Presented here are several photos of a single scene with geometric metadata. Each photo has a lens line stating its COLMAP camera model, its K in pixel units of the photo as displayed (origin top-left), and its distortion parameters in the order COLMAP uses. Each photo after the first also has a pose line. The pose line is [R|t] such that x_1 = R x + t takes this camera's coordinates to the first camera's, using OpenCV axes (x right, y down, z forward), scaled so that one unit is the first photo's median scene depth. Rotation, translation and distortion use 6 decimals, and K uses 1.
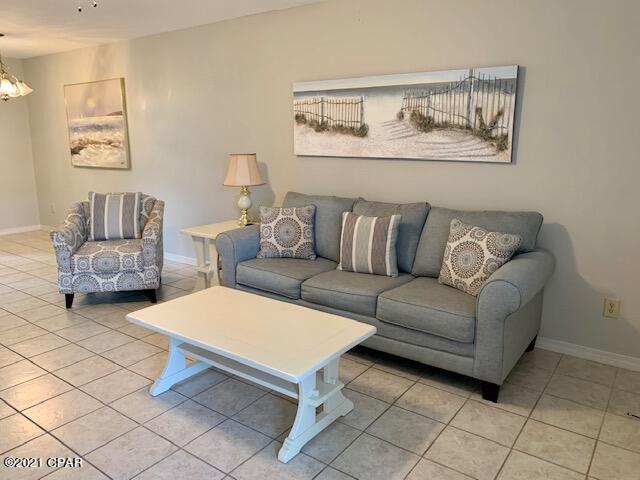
lens RADIAL K [[494.1, 0, 316.7], [0, 494.1, 239.6], [0, 0, 1]] dist [0.044303, -0.023242]
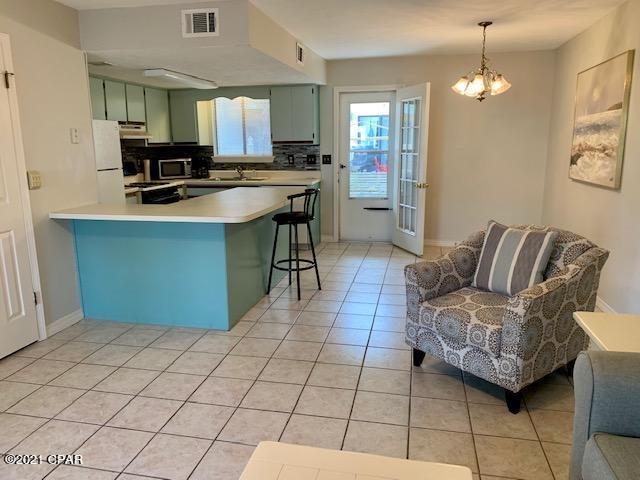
lens RADIAL K [[494.1, 0, 315.0], [0, 494.1, 240.4], [0, 0, 1]] dist [0.044303, -0.023242]
pose [[0.399531, 0.179596, -0.898955, 0.070319], [-0.180201, 0.976875, 0.115075, -0.081014], [0.898834, 0.116017, 0.422655, 0.369977]]
